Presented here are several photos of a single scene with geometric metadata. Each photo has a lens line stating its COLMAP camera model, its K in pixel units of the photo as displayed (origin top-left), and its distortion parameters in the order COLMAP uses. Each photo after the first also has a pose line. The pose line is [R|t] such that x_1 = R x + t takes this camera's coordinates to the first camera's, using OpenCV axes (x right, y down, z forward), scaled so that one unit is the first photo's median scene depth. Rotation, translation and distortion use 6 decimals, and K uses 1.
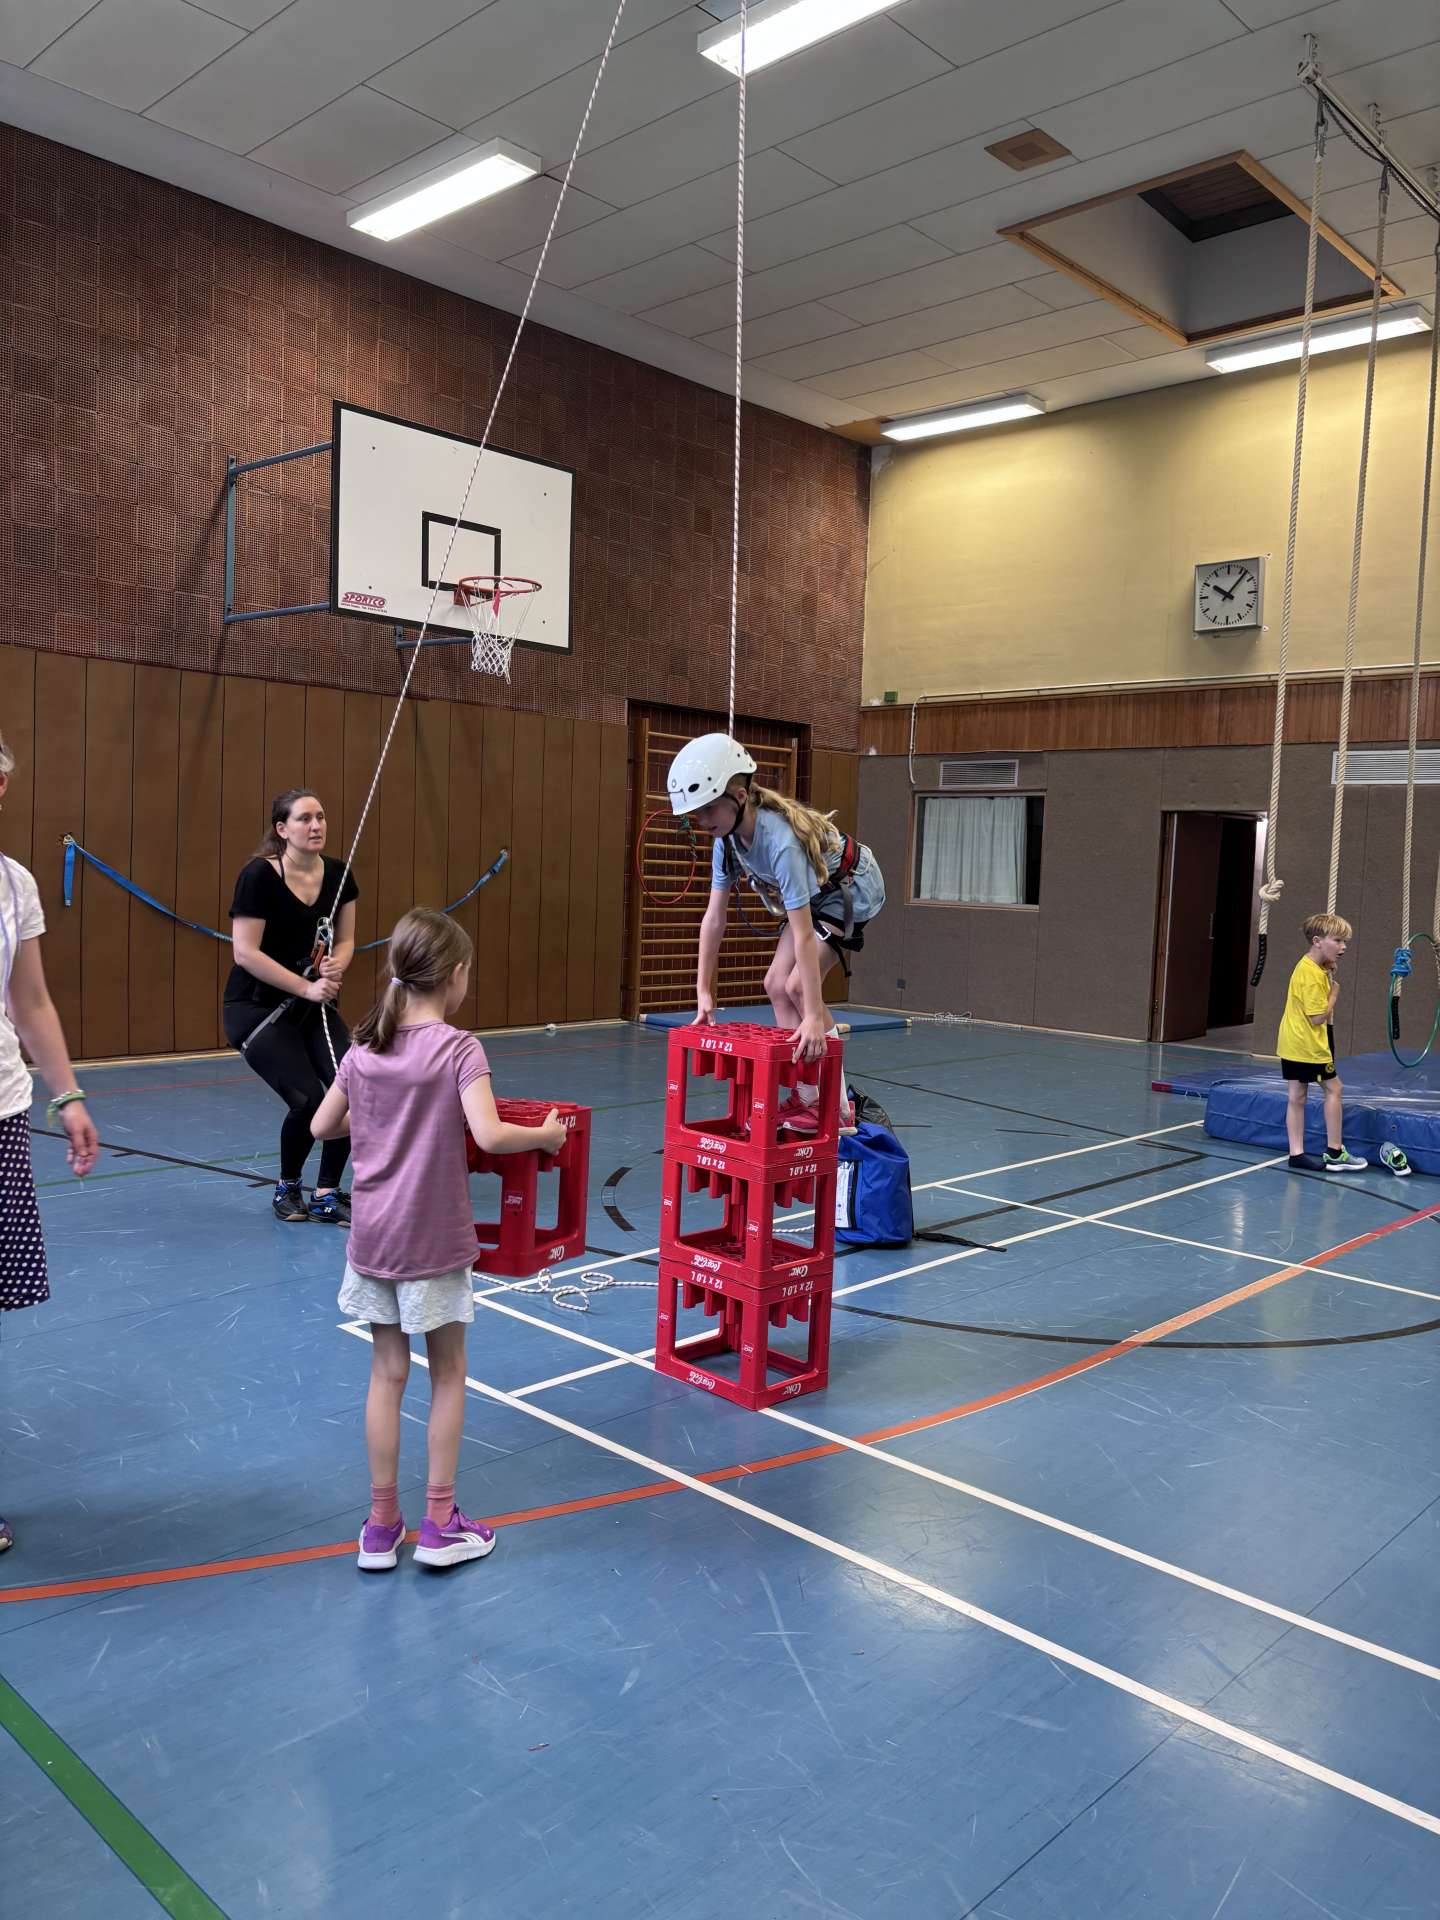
lens RADIAL K [[1447.1, 0, 713.9], [0, 1447.1, 945.9], [0, 0, 1]] dist [0.051091, -0.059915]
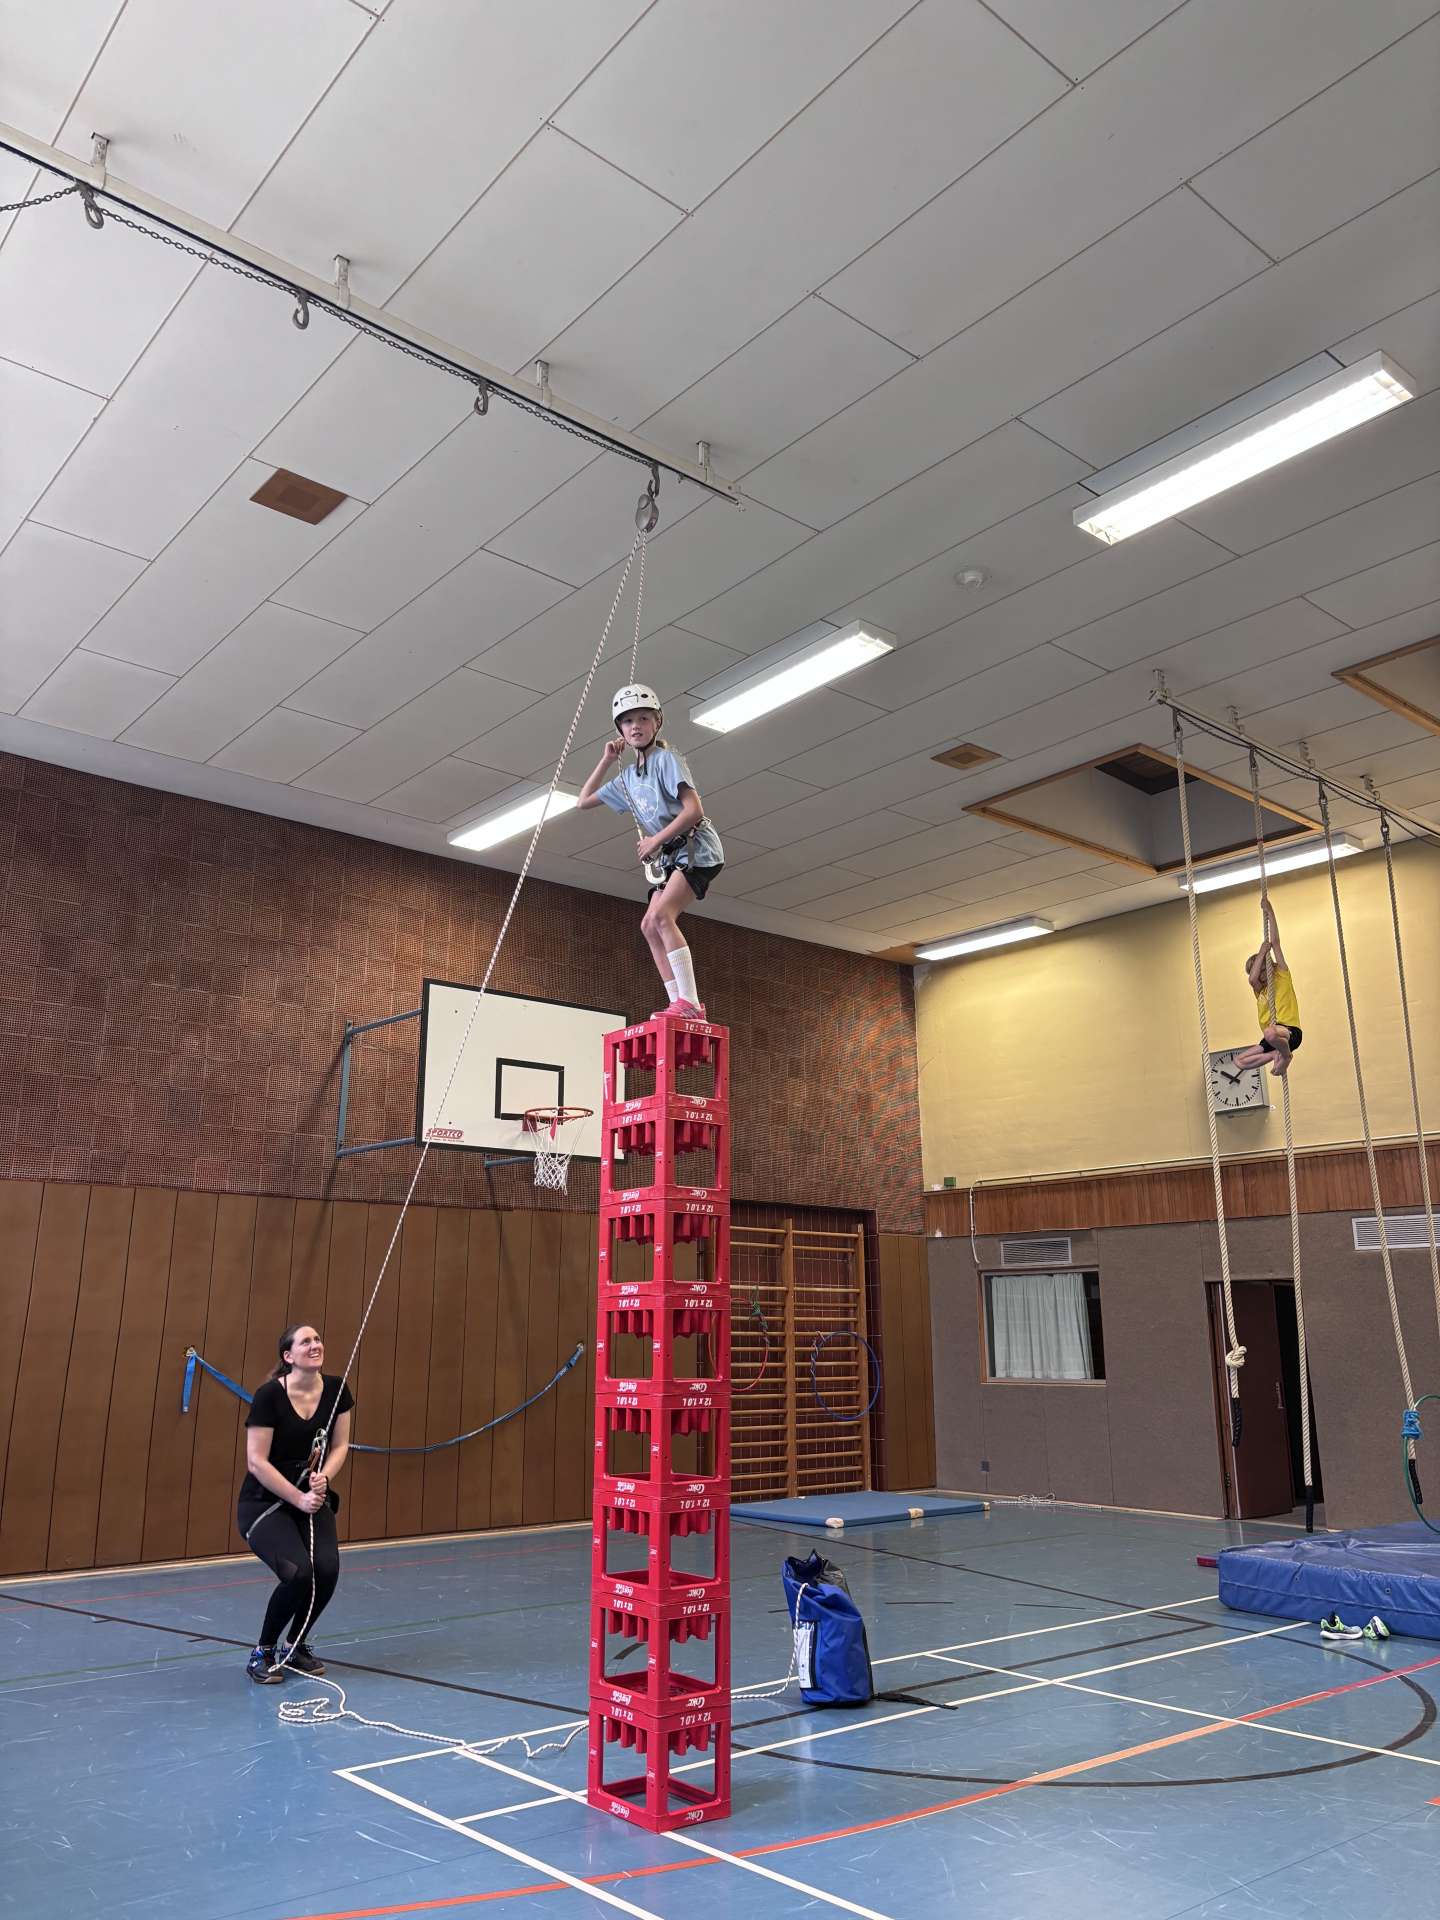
lens RADIAL K [[1447.1, 0, 720.0], [0, 1447.1, 960.4], [0, 0, 1]] dist [0.051091, -0.059915]
pose [[0.993645, -0.064339, -0.092361, 0.096593], [0.032040, 0.948263, -0.315866, 0.010825], [0.107905, 0.310900, 0.944298, -0.135842]]
